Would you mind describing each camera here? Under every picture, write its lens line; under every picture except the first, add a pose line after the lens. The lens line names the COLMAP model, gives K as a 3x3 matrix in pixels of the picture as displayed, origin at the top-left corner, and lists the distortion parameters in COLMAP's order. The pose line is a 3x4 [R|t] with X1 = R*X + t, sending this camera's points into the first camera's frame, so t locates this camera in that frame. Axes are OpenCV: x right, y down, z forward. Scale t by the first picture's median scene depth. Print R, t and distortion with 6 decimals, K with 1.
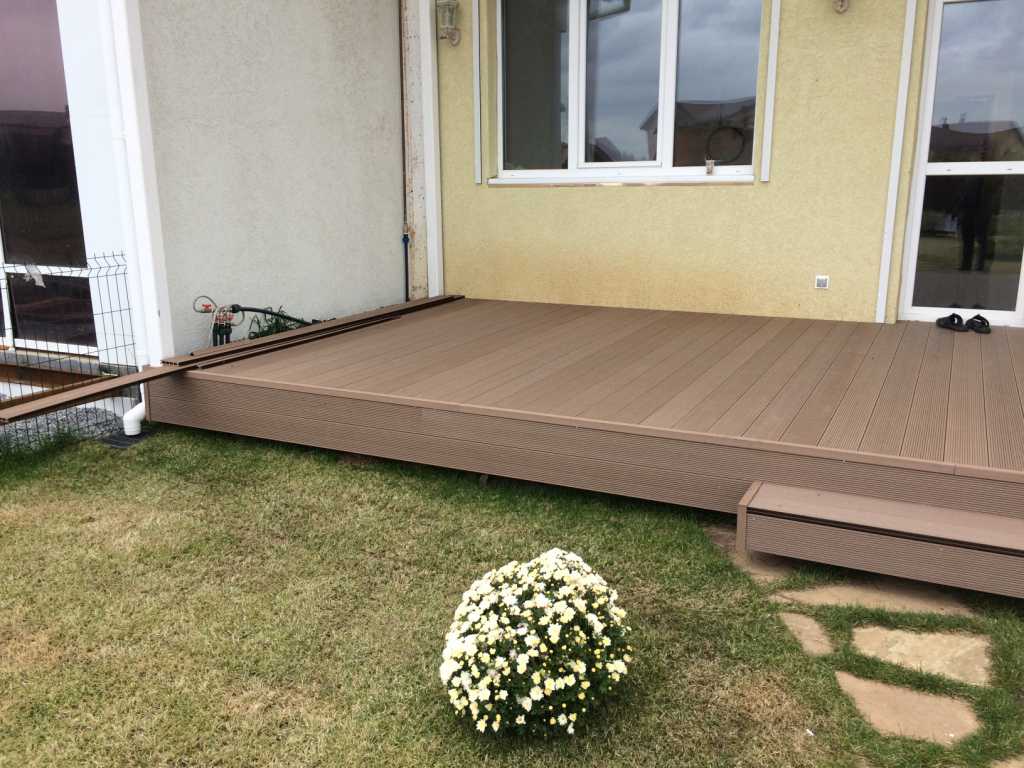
lens RADIAL K [[854.8, 0, 509.3], [0, 854.8, 400.4], [0, 0, 1]] dist [0.070829, -0.099477]
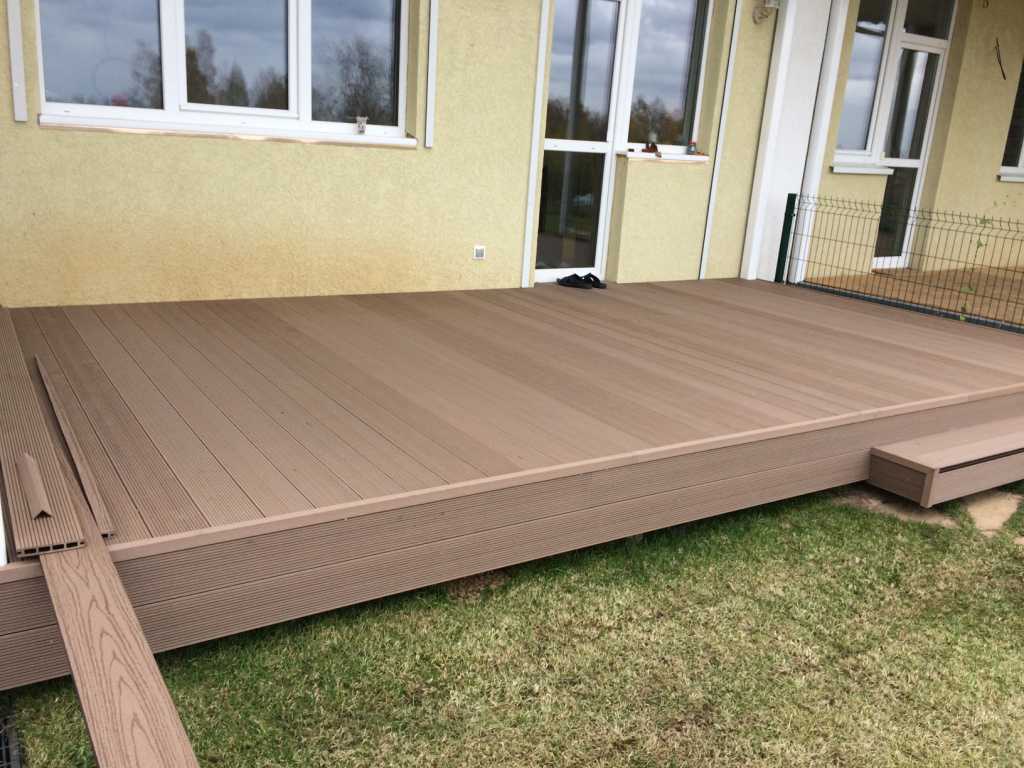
lens RADIAL K [[868.6, 0, 507.3], [0, 868.6, 380.0], [0, 0, 1]] dist [0.067545, -0.090472]
pose [[0.502580, -0.188622, 0.843703, -0.503211], [0.152412, 0.979955, 0.128294, -0.117291], [-0.850990, 0.064113, 0.521254, 0.459371]]
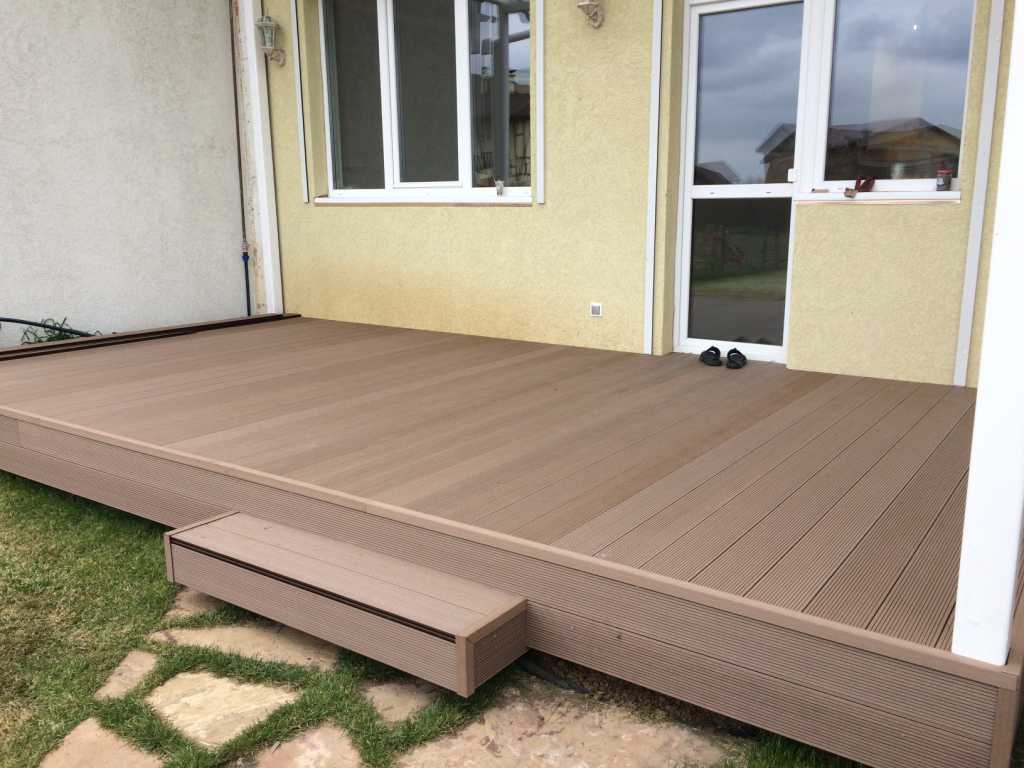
lens RADIAL K [[874.5, 0, 512.0], [0, 874.5, 384.0], [0, 0, 1]] dist [0.075899, -0.090647]
pose [[0.990230, 0.035801, -0.134769, 0.406323], [-0.042308, 0.998057, -0.045733, -0.007900], [0.132870, 0.050988, 0.989821, 0.042459]]
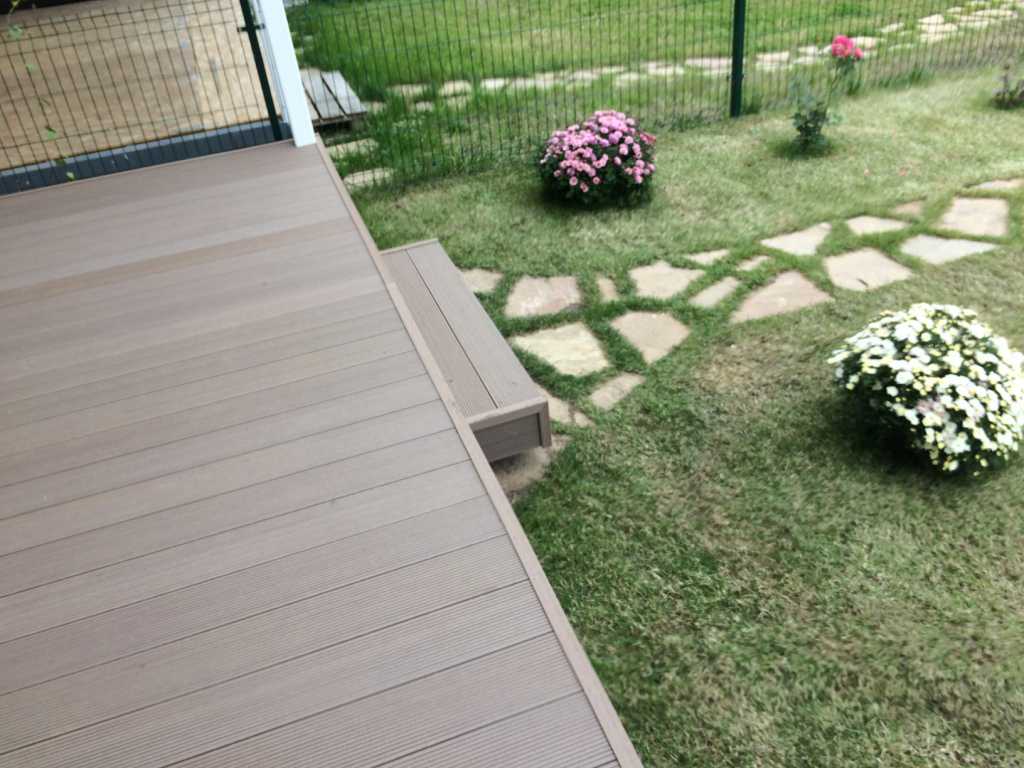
lens RADIAL K [[874.5, 0, 512.0], [0, 874.5, 384.0], [0, 0, 1]] dist [0.075899, -0.090647]
pose [[-0.713226, -0.311094, 0.628116, -0.117347], [0.286486, 0.688465, 0.666289, -0.236131], [-0.639715, 0.655161, -0.401907, 0.708331]]
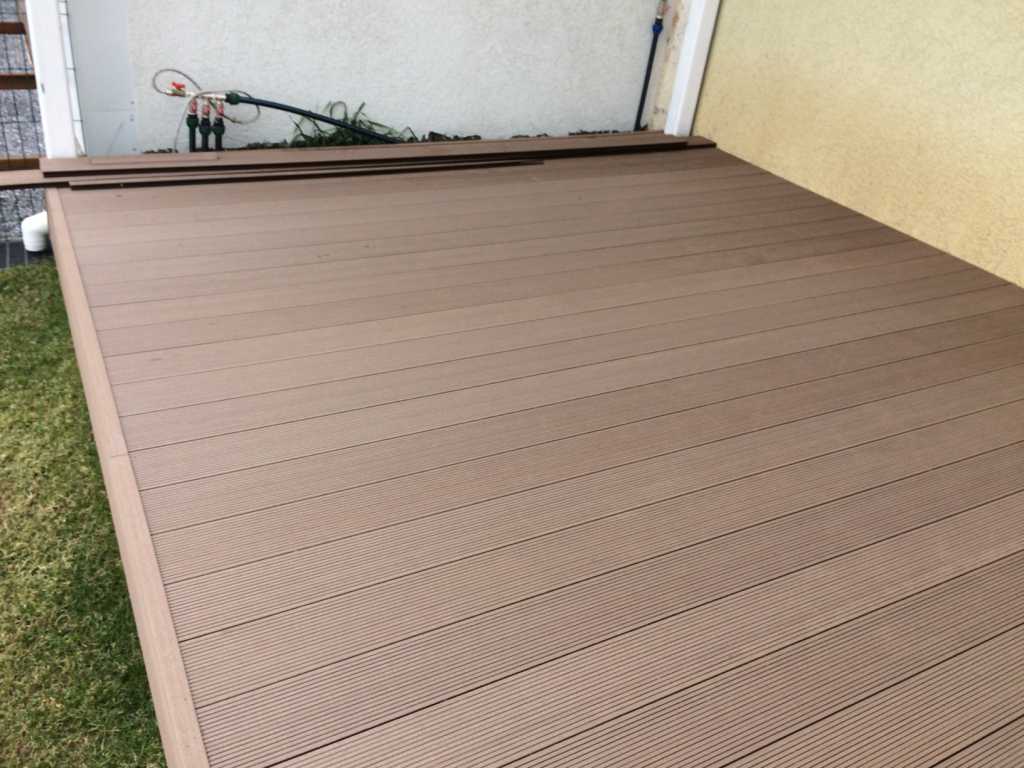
lens RADIAL K [[863.6, 0, 516.0], [0, 863.6, 368.1], [0, 0, 1]] dist [0.066733, -0.066053]
pose [[0.813739, 0.366099, -0.451442, 0.205311], [-0.249335, 0.921478, 0.297844, -0.153008], [0.525034, -0.129807, 0.841124, 0.486407]]
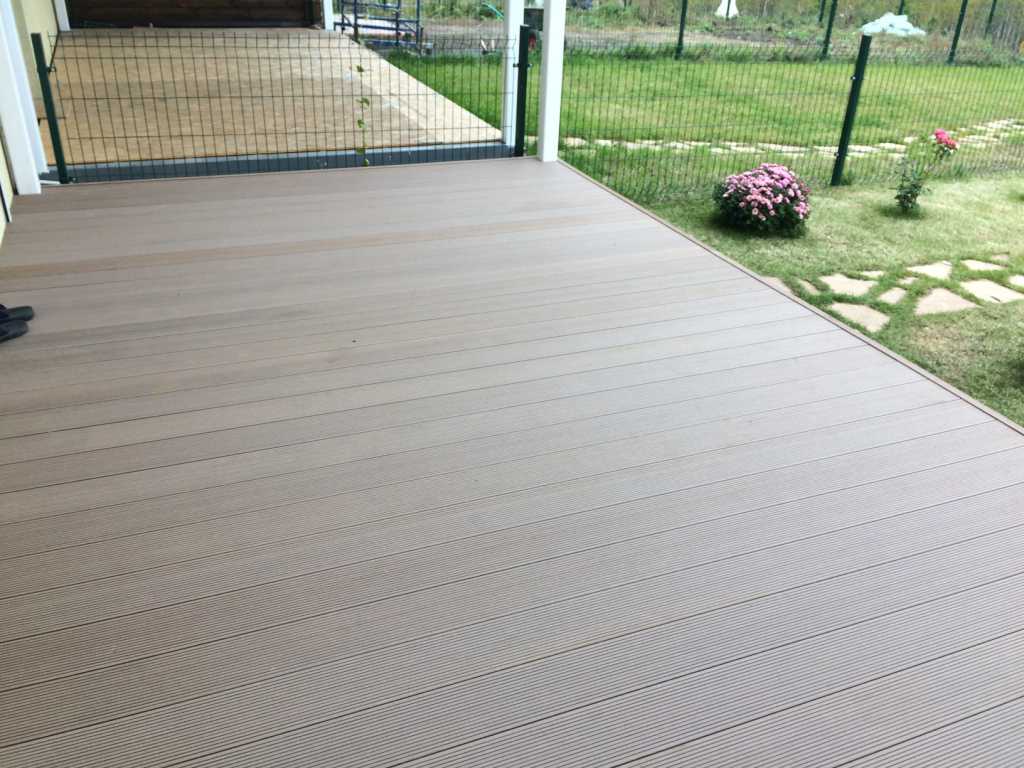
lens RADIAL K [[854.8, 0, 509.3], [0, 854.8, 400.4], [0, 0, 1]] dist [0.070829, -0.099477]
pose [[-0.757337, -0.332624, 0.561963, -0.031364], [0.146864, 0.751753, 0.642883, -0.332033], [-0.636296, 0.569411, -0.520480, 1.035131]]
